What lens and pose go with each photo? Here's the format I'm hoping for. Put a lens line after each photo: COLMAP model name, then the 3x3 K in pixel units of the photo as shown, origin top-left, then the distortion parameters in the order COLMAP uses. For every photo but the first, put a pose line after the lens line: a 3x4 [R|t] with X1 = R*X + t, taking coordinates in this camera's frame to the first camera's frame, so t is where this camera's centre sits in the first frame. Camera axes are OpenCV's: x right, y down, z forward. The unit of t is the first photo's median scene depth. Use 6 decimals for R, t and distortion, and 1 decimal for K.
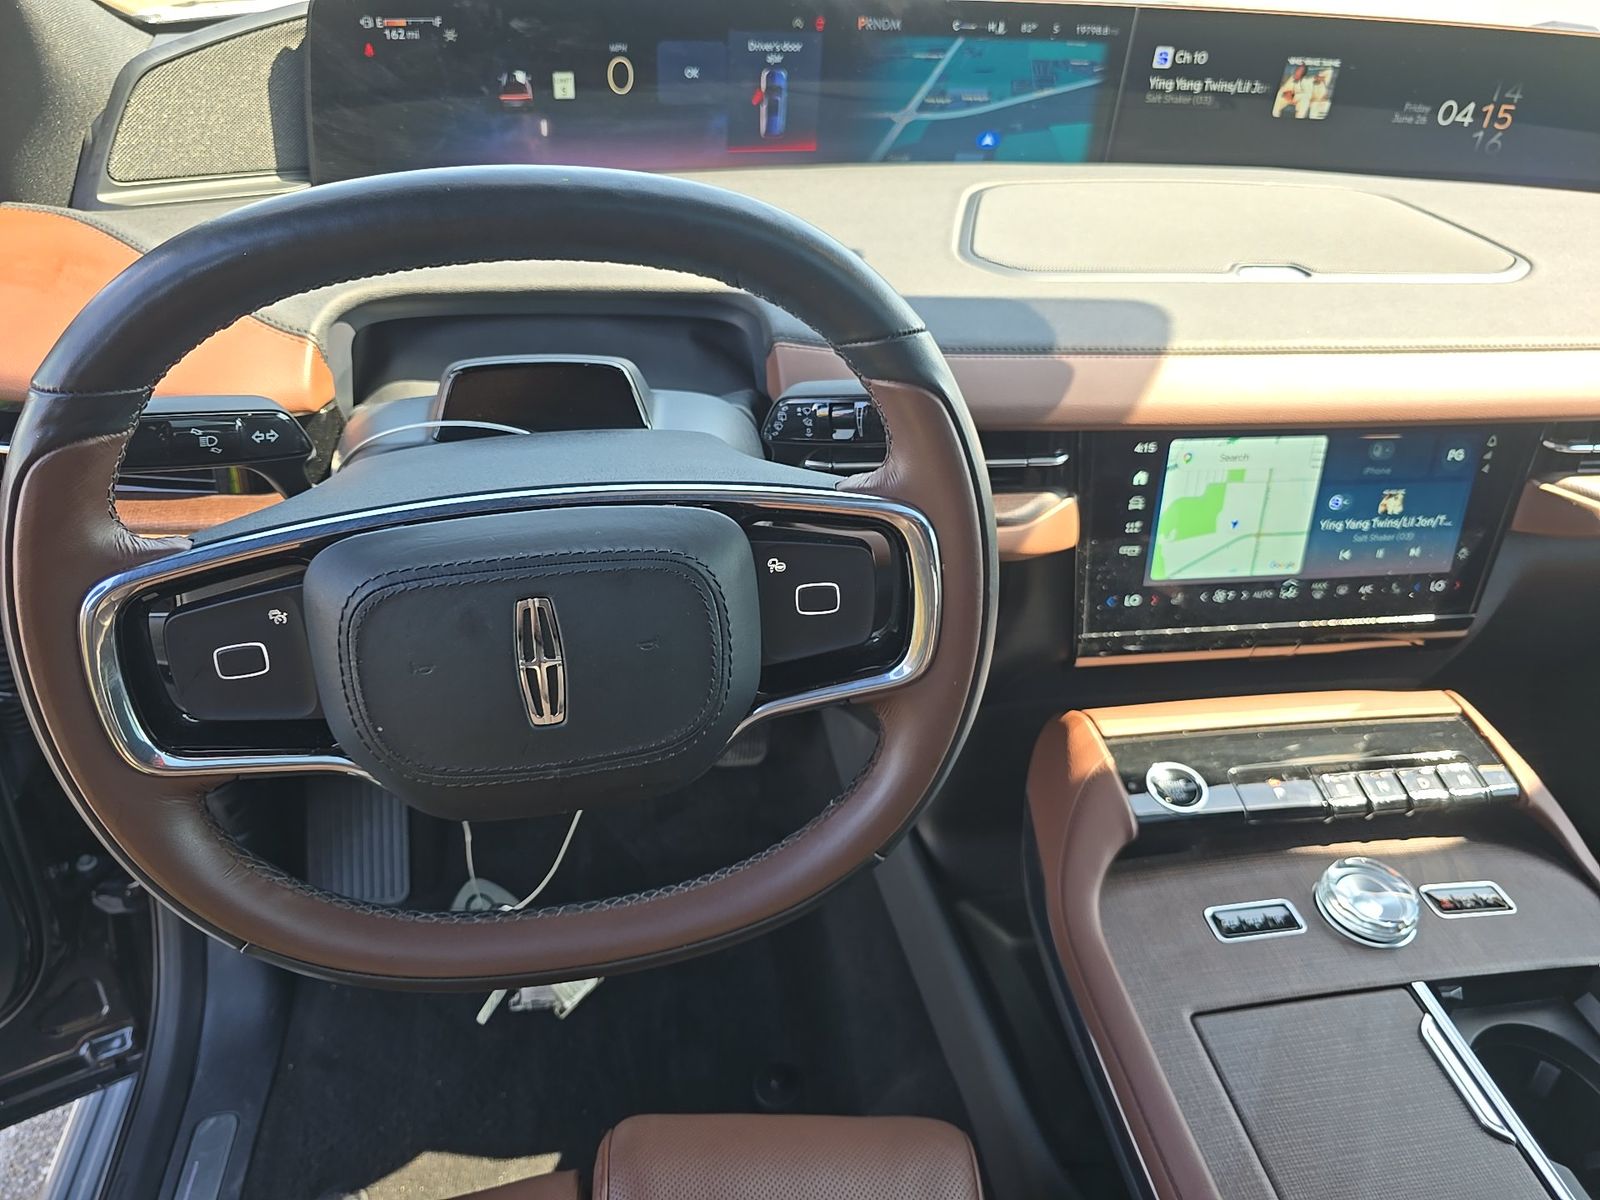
lens RADIAL K [[1205.2, 0, 798.7], [0, 1205.2, 579.9], [0, 0, 1]] dist [0.063077, -0.054253]
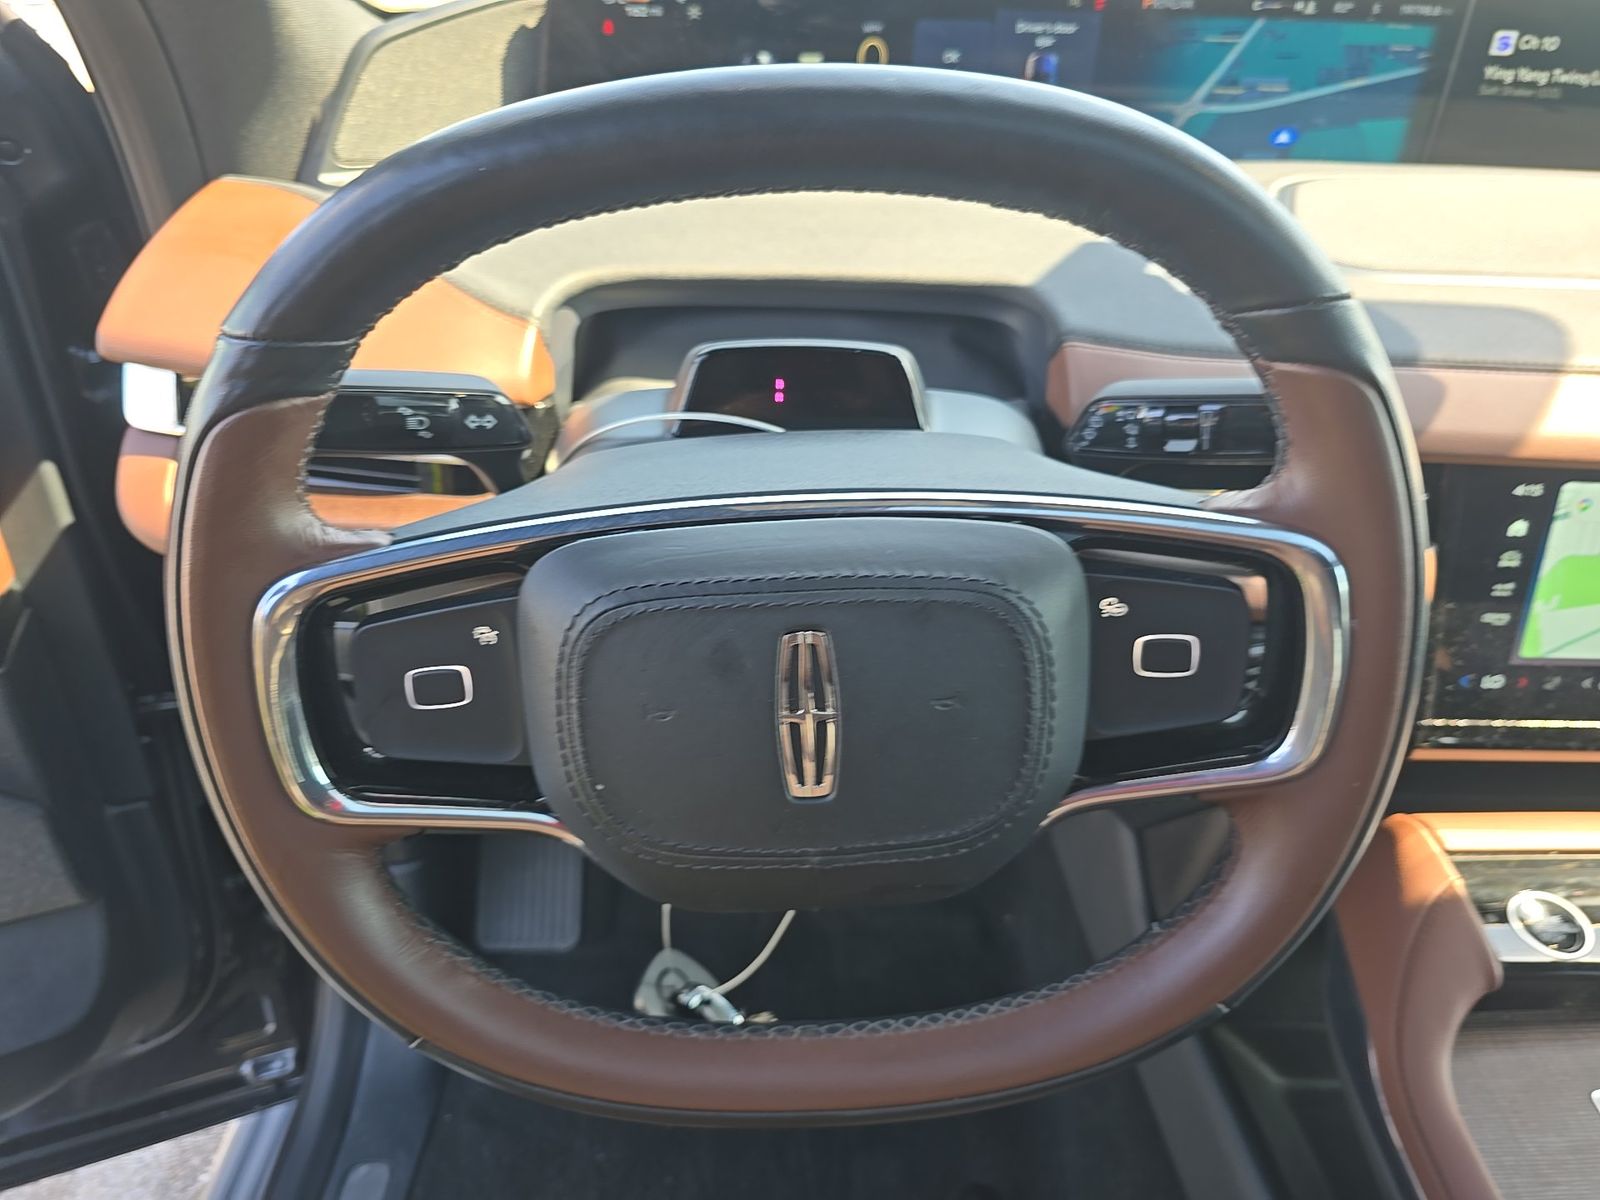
lens RADIAL K [[1205.2, 0, 798.7], [0, 1205.2, 579.9], [0, 0, 1]] dist [0.063077, -0.054253]
pose [[0.989548, 0.054553, -0.133488, -0.096635], [-0.059622, 0.997632, -0.034275, 0.006879], [0.131303, 0.041875, 0.990458, 0.190842]]
